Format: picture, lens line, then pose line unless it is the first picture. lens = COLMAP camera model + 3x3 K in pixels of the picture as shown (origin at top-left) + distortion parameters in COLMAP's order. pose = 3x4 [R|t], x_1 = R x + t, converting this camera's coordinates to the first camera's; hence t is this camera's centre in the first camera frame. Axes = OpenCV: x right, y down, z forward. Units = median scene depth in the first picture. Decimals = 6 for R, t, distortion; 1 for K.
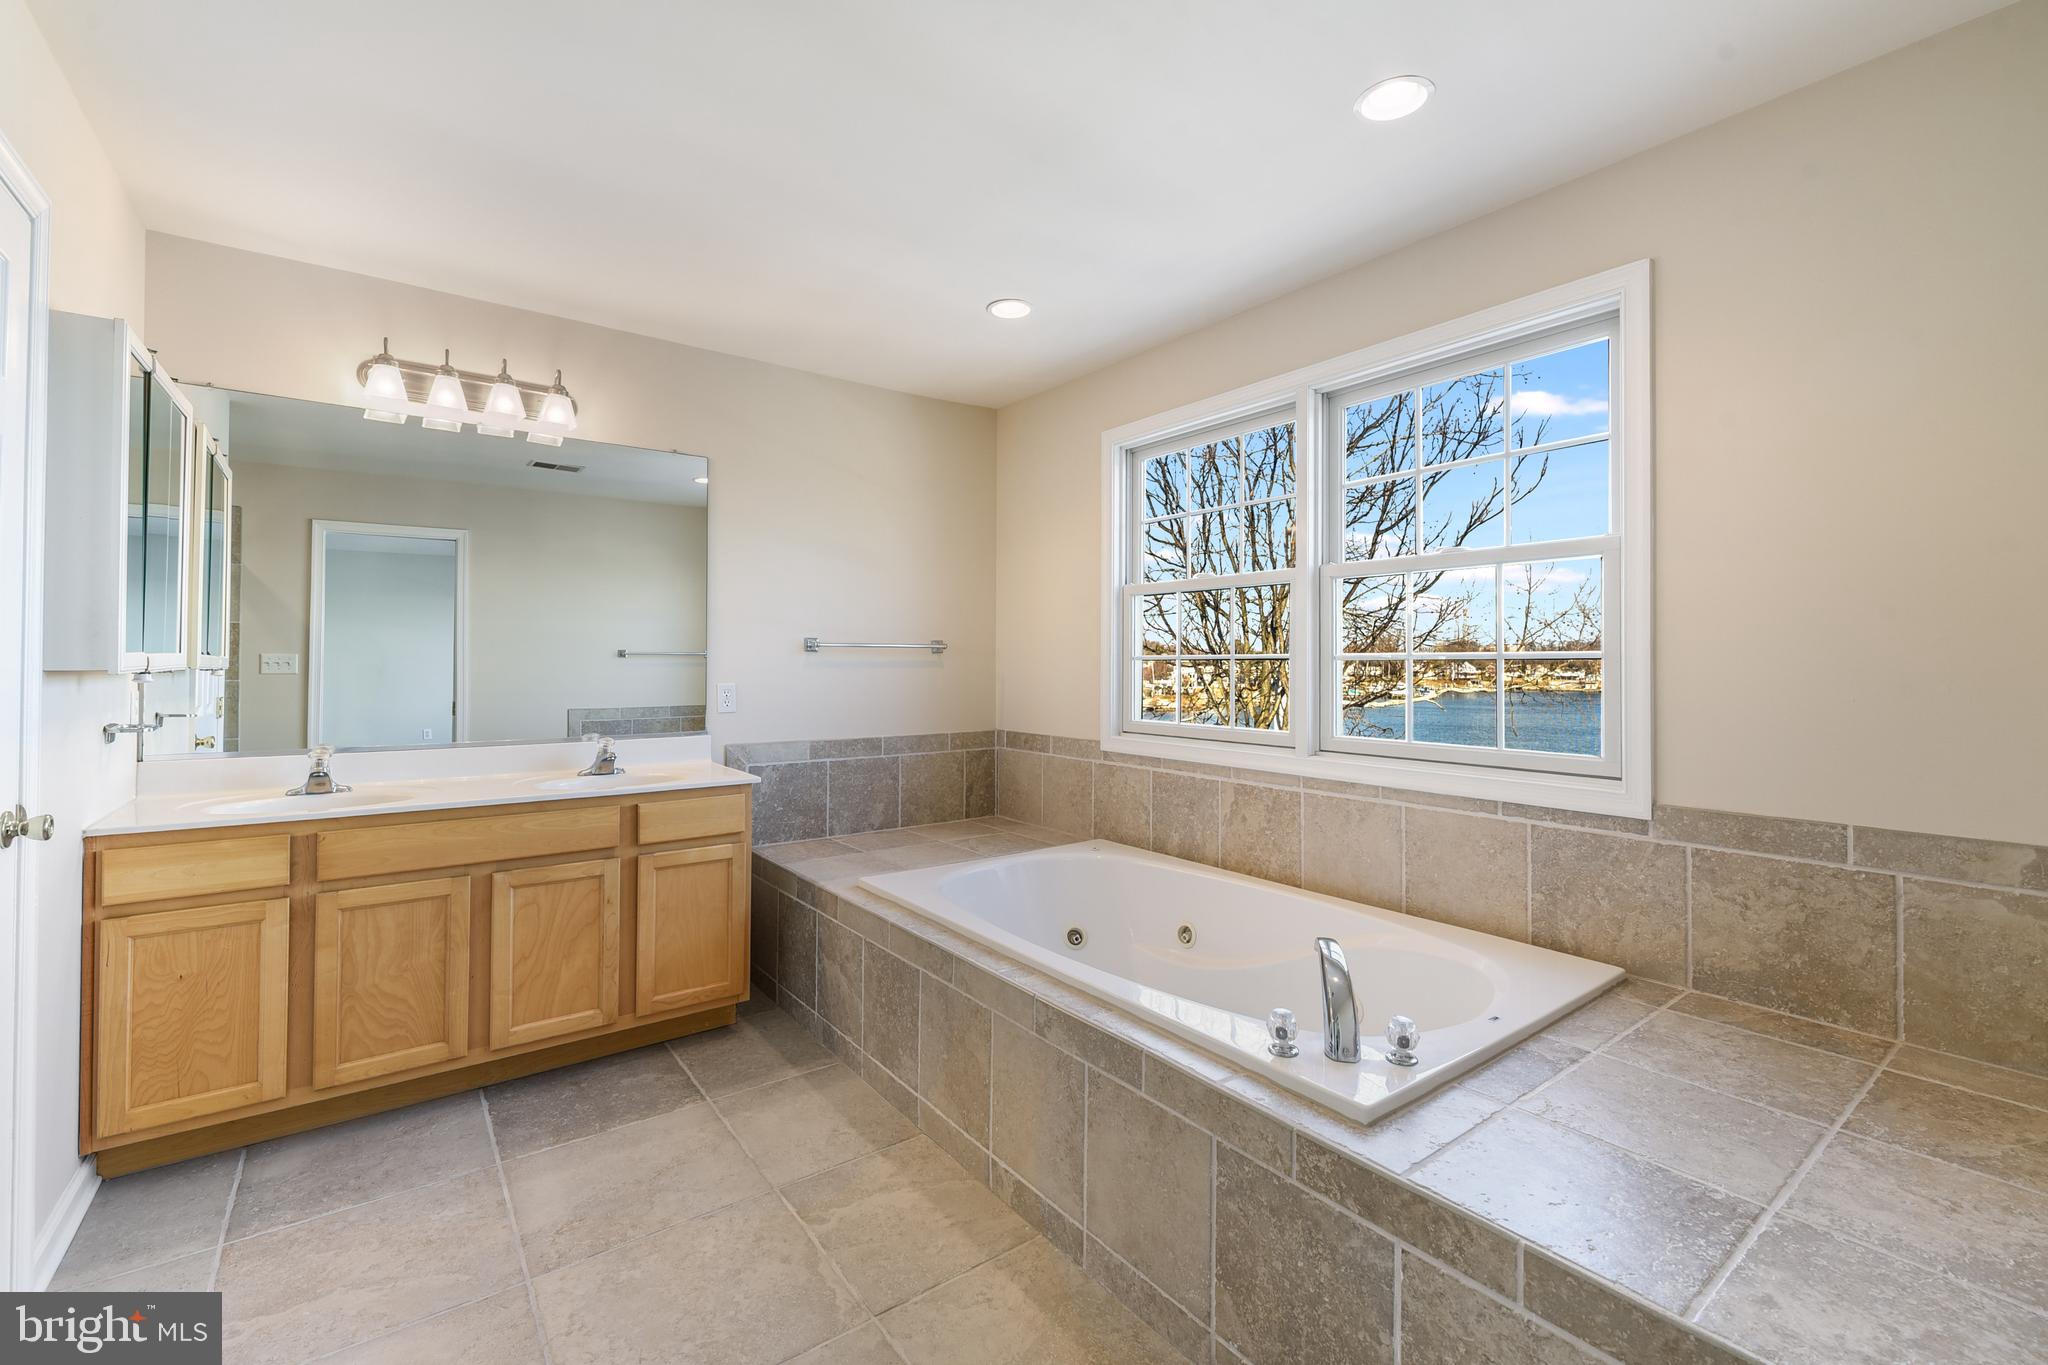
lens RADIAL K [[851.2, 0, 1029.3], [0, 851.2, 652.8], [0, 0, 1]] dist [0.002685, -0.005296]
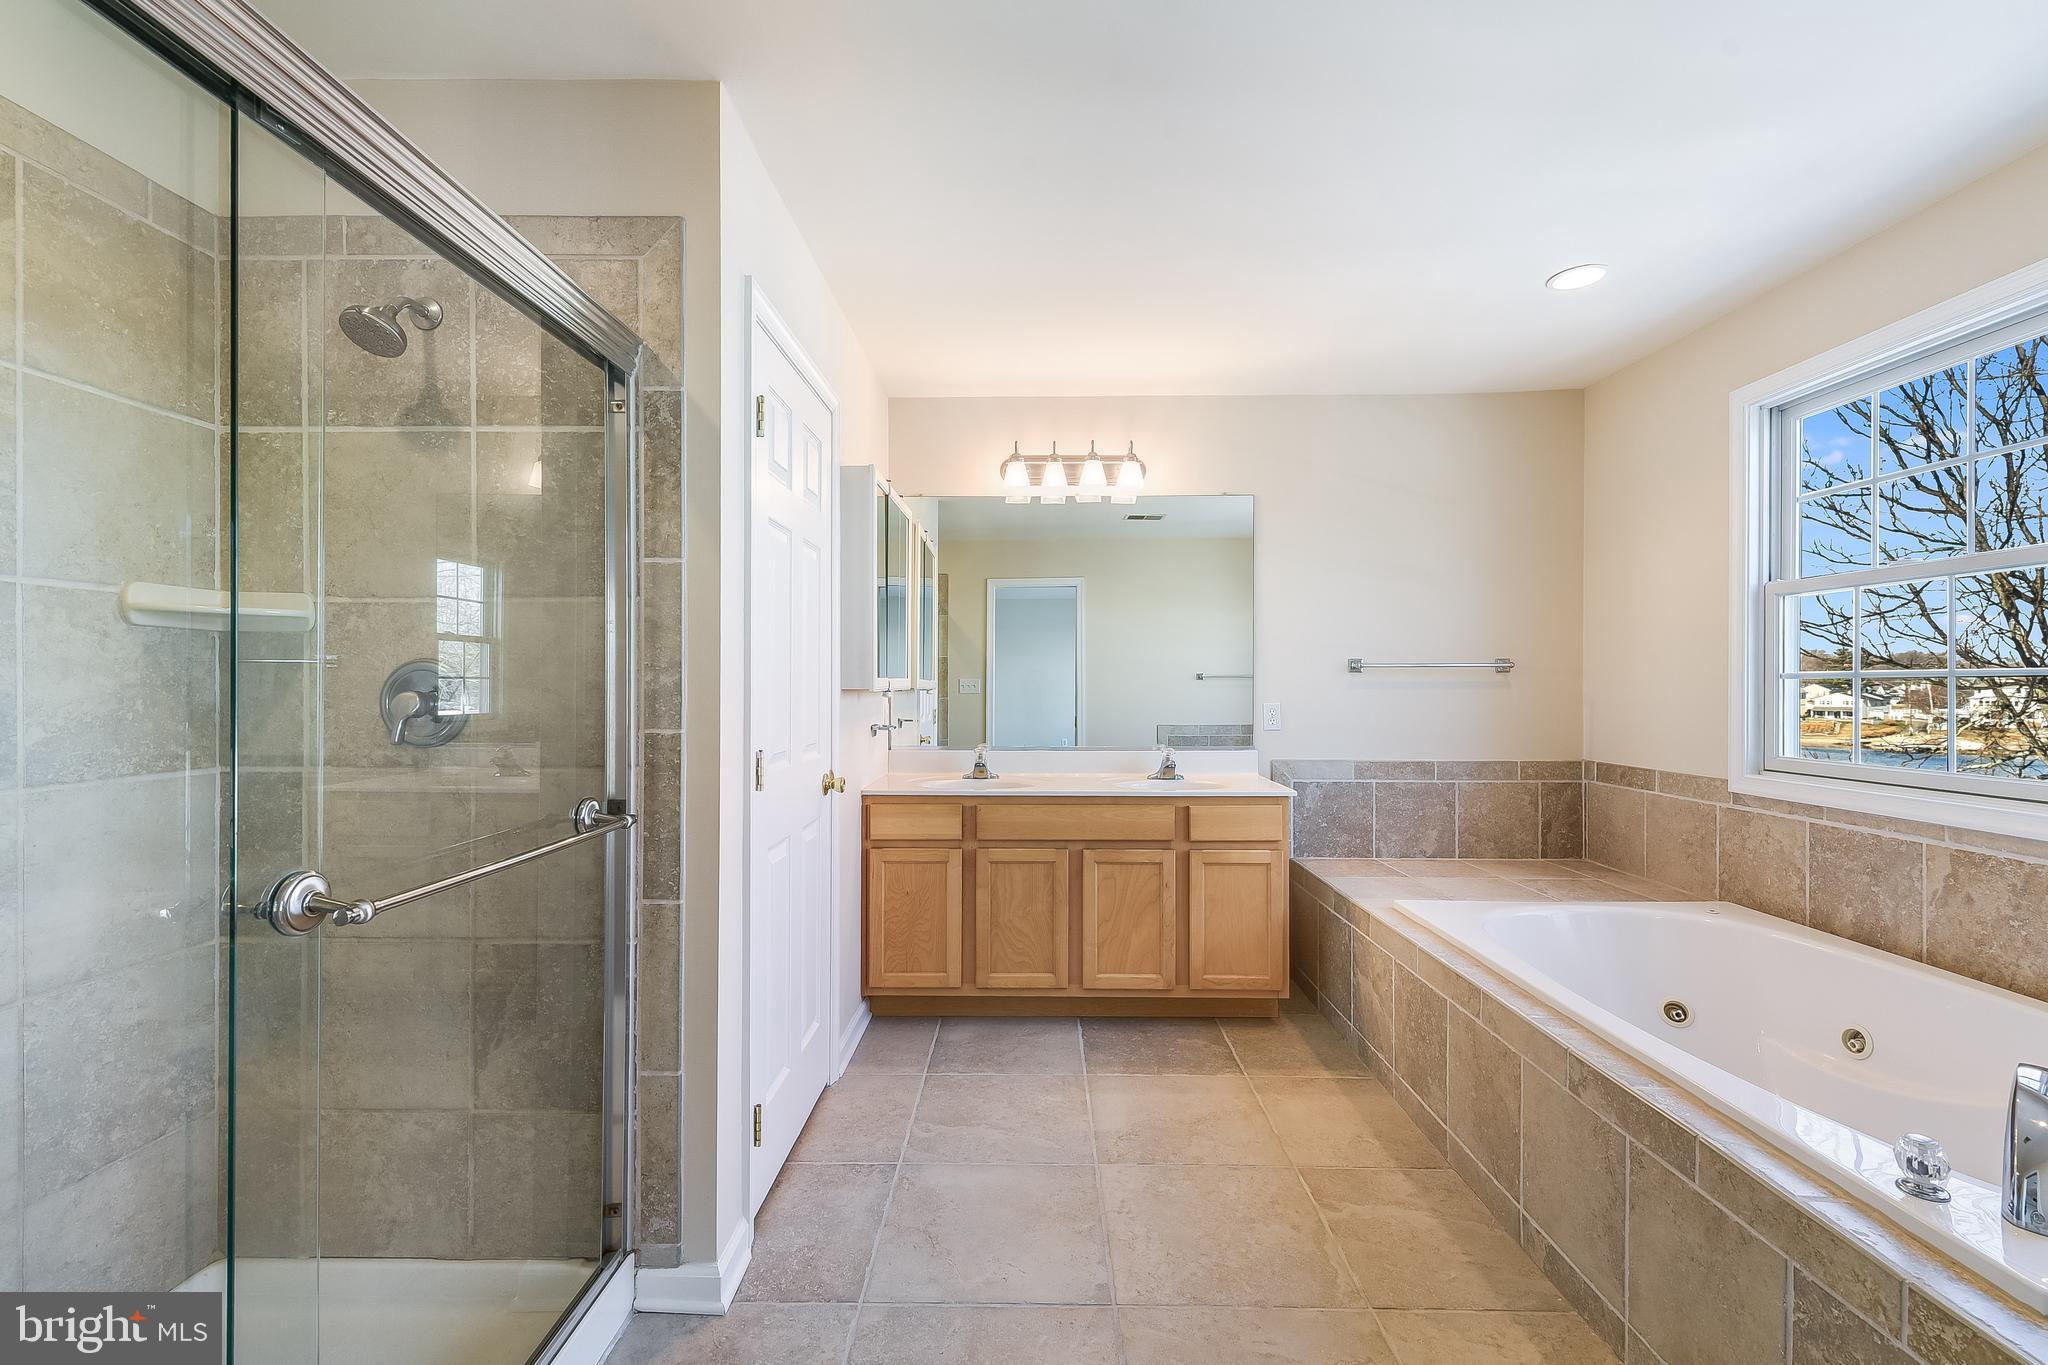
lens RADIAL K [[886.4, 0, 1044.7], [0, 886.4, 685.7], [0, 0, 1]] dist [-0.001610, -0.009938]
pose [[0.787087, -0.003236, -0.616834, 0.134523], [0.010332, 0.999915, 0.007937, 0.002864], [0.616756, -0.012620, 0.787053, -0.070452]]
